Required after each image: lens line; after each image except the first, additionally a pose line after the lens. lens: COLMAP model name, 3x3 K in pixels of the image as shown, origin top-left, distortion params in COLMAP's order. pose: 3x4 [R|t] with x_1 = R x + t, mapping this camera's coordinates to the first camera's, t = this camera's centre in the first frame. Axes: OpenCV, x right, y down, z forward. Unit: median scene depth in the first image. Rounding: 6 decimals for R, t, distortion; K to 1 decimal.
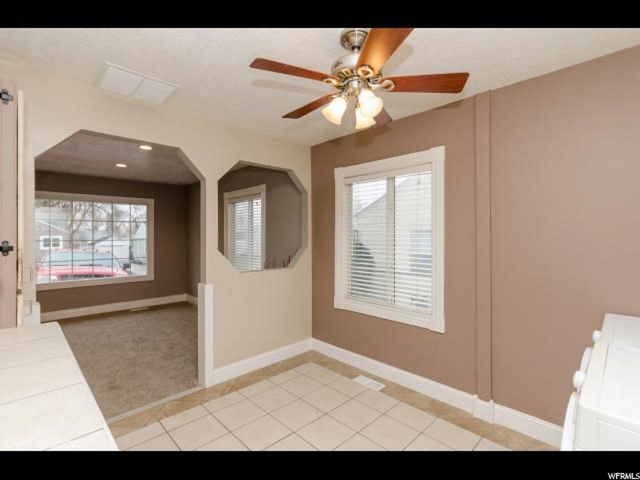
lens RADIAL K [[303.0, 0, 323.3], [0, 303.0, 243.6], [0, 0, 1]] dist [-0.001392, 0.000239]
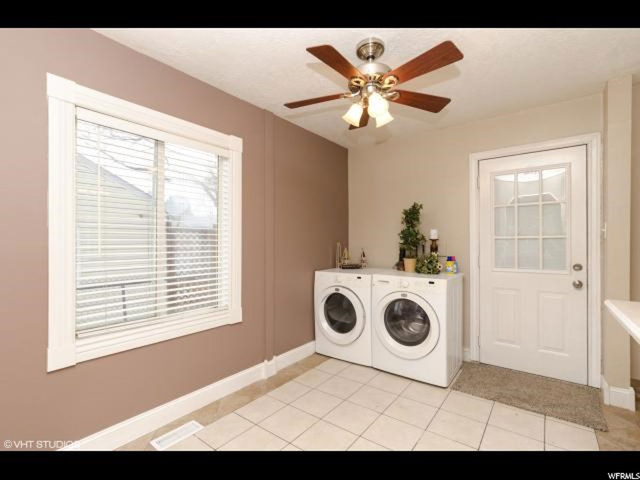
lens RADIAL K [[303.0, 0, 323.3], [0, 303.0, 243.6], [0, 0, 1]] dist [-0.001392, 0.000239]
pose [[-0.153813, -0.010547, 0.988044, -0.688571], [0.028291, 0.999486, 0.015074, 0.015257], [-0.987695, 0.030272, -0.153435, 0.881347]]
